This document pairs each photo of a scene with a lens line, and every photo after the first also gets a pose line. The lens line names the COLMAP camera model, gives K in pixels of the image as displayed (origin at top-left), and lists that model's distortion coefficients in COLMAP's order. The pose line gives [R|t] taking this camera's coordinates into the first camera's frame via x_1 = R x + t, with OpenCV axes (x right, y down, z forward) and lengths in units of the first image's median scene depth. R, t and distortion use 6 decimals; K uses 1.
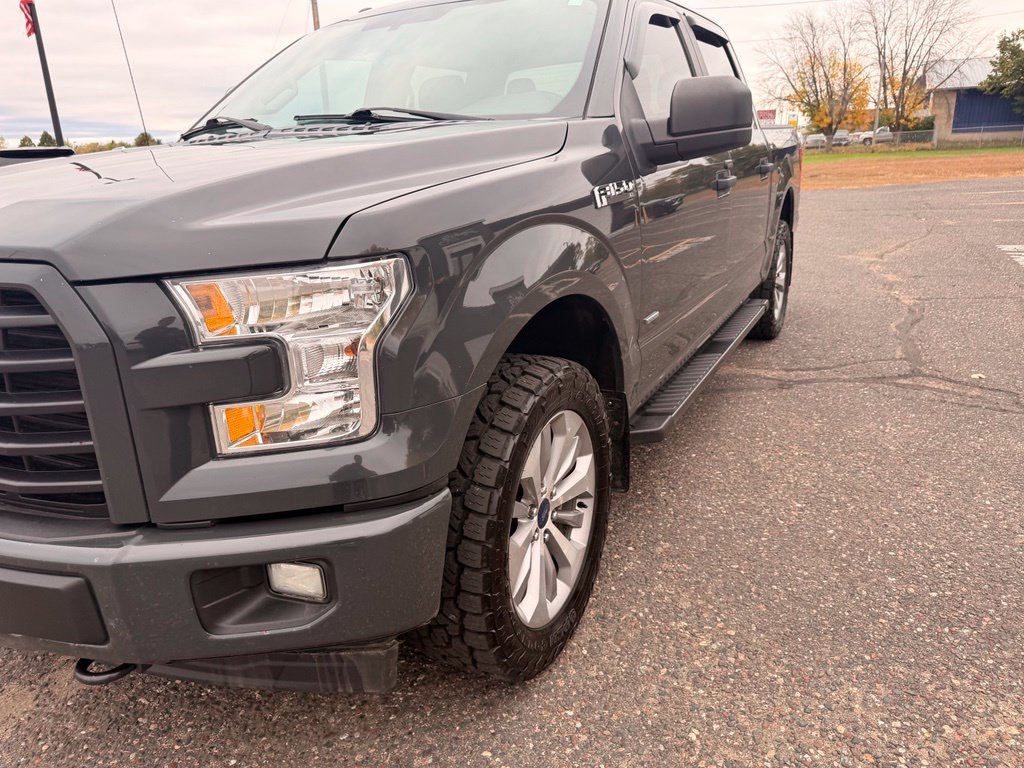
lens RADIAL K [[717.9, 0, 513.4], [0, 717.9, 387.5], [0, 0, 1]] dist [0.045435, -0.047258]
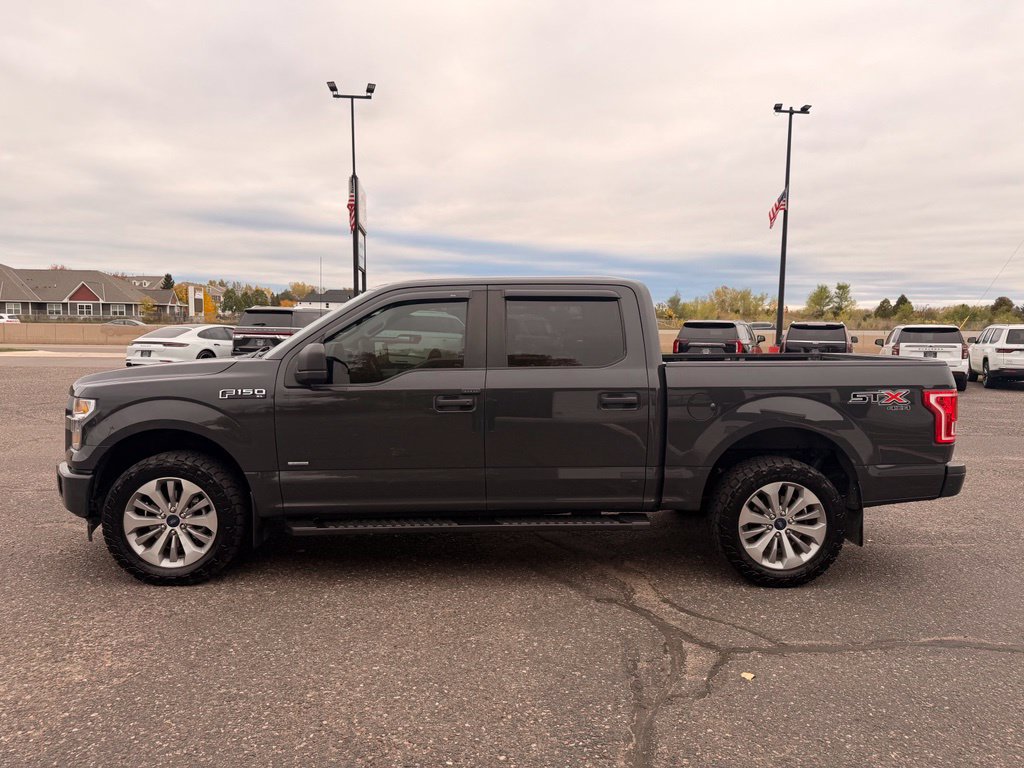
lens RADIAL K [[722.3, 0, 512.0], [0, 722.3, 384.0], [0, 0, 1]] dist [0.059755, -0.079412]
pose [[0.494845, 0.114954, -0.861344, 2.182659], [-0.297455, 0.953740, -0.043604, -0.400374], [0.816486, 0.277788, 0.506147, 0.492021]]
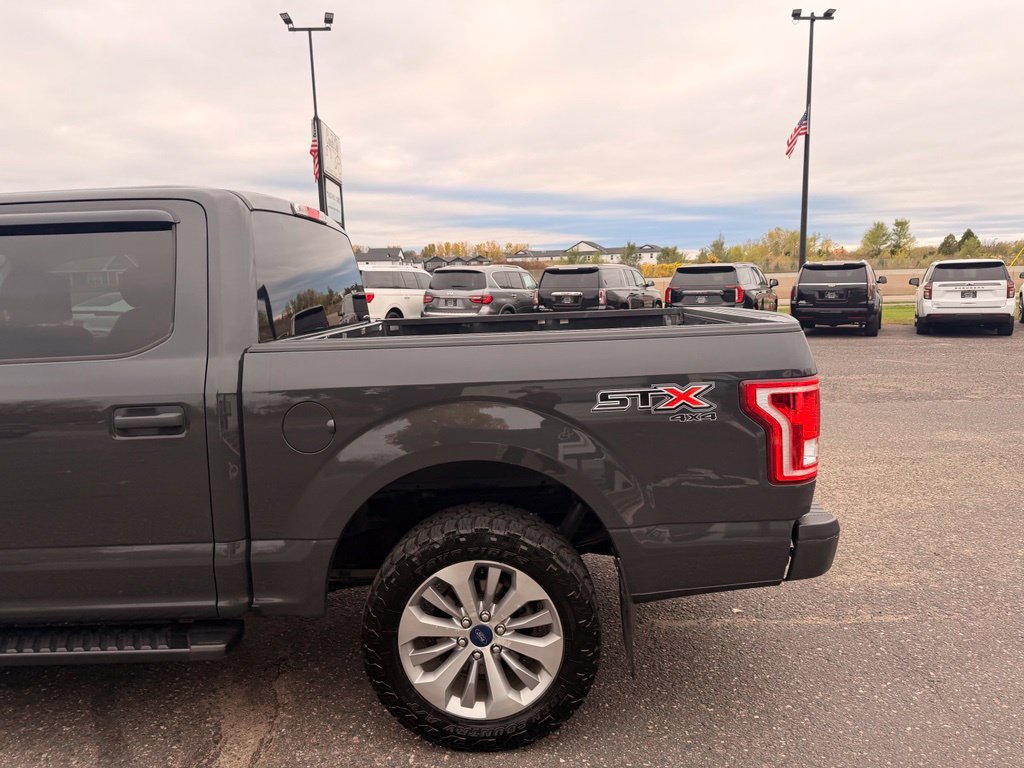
lens RADIAL K [[722.3, 0, 512.0], [0, 722.3, 384.0], [0, 0, 1]] dist [0.059755, -0.079412]
pose [[0.438532, 0.157220, -0.884857, 1.766783], [-0.269980, 0.962149, 0.037151, -0.764294], [0.857205, 0.222602, 0.464380, 1.714452]]
